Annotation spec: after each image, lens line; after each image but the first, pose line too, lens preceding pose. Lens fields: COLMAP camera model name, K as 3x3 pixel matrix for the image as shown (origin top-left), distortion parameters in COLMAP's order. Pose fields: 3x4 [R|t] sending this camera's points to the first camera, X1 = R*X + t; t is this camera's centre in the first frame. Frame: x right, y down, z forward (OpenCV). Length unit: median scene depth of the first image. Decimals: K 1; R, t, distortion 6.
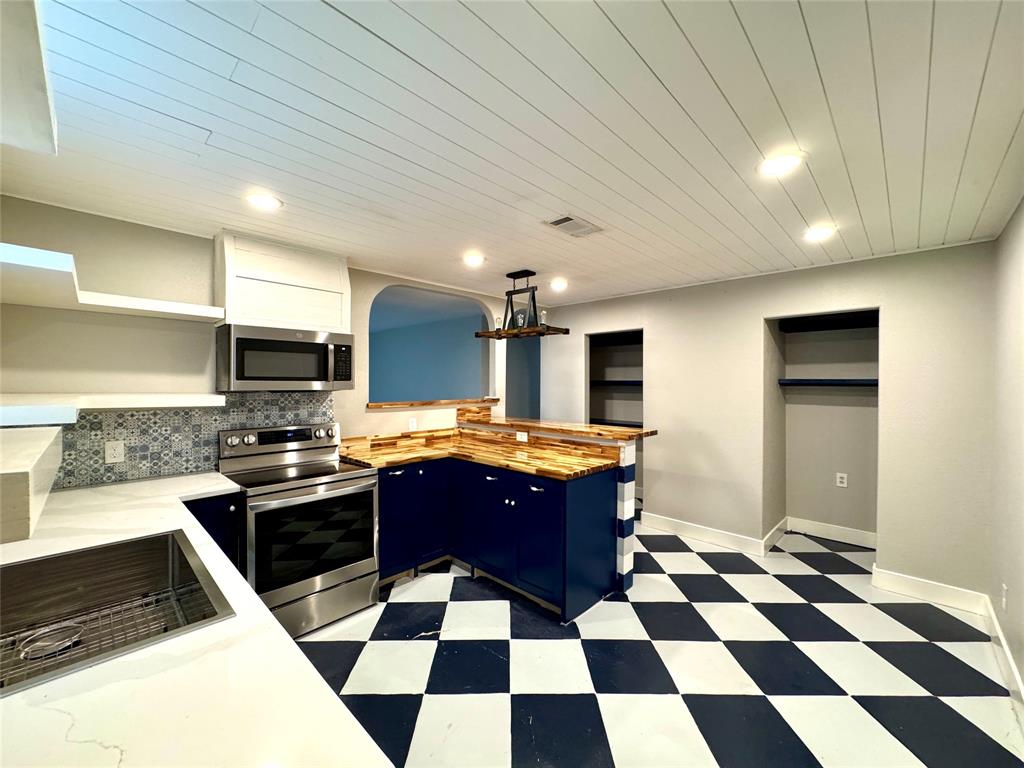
lens RADIAL K [[409.2, 0, 513.1], [0, 409.2, 383.2], [0, 0, 1]] dist [-0.000926, 0.000296]
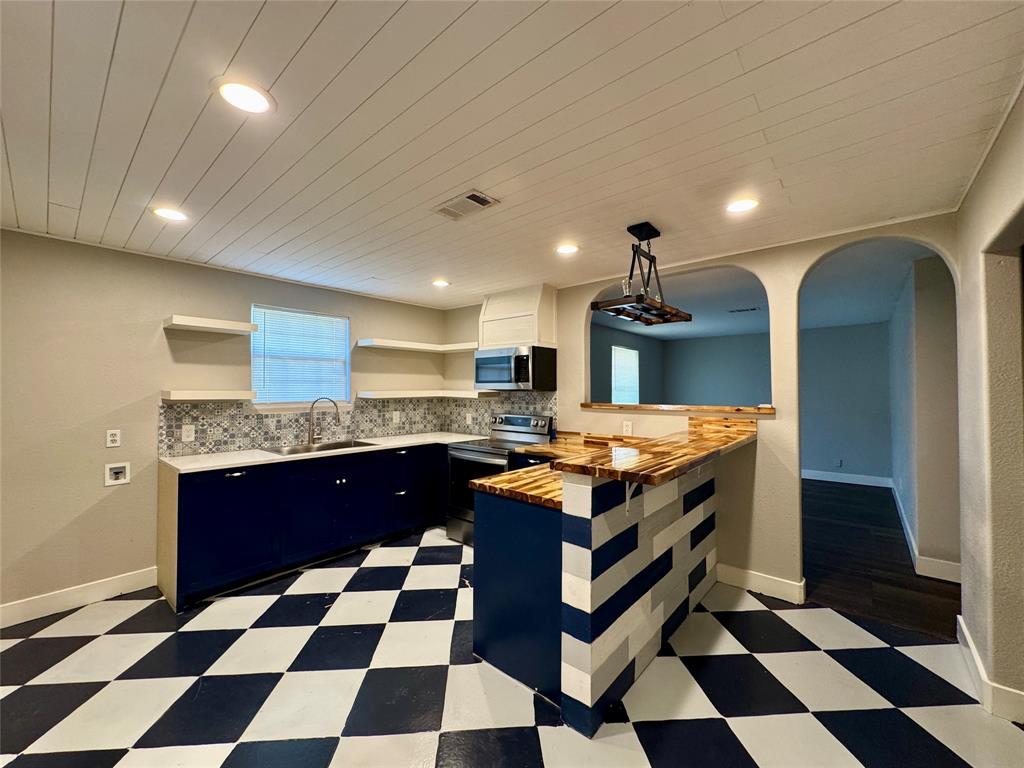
lens RADIAL K [[409.2, 0, 511.2], [0, 409.2, 383.6], [0, 0, 1]] dist [-0.000926, 0.000296]
pose [[0.053555, -0.017696, -0.998408, 0.867923], [-0.005897, 0.999820, -0.018037, 0.021281], [0.998547, 0.006853, 0.053441, 0.874643]]
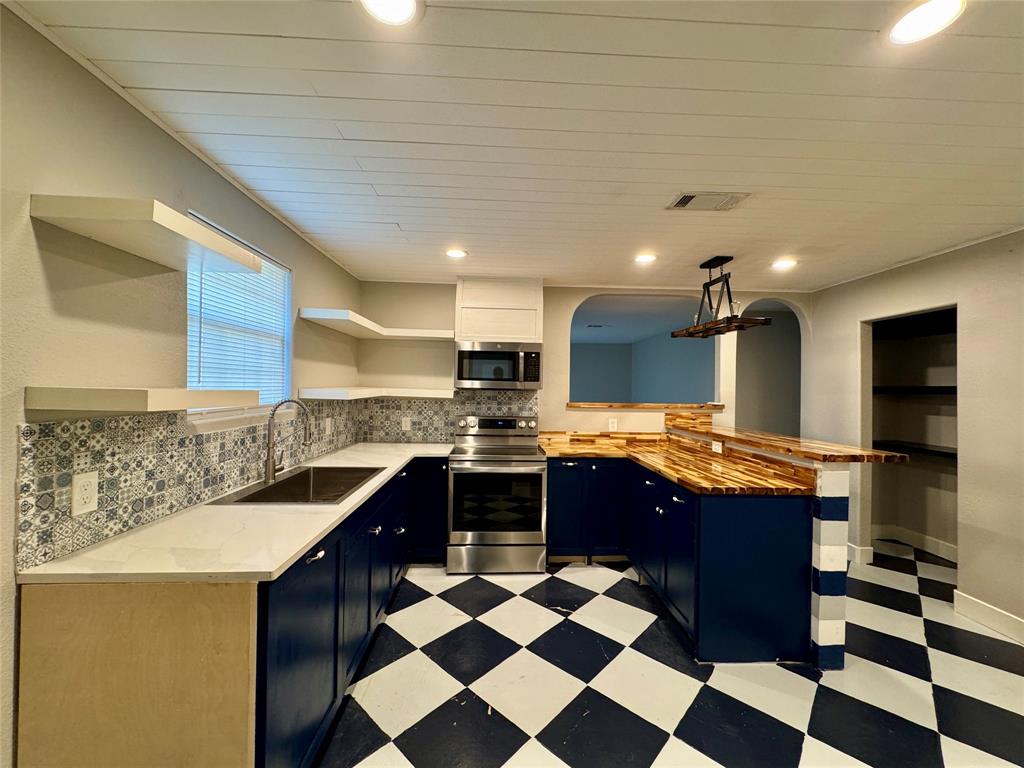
lens RADIAL K [[409.2, 0, 512.4], [0, 409.2, 383.2], [0, 0, 1]] dist [-0.000926, 0.000296]
pose [[0.725277, 0.000643, -0.688457, 0.370304], [-0.016911, 0.999714, -0.016881, 0.020412], [0.688250, 0.023886, 0.725080, 0.078137]]
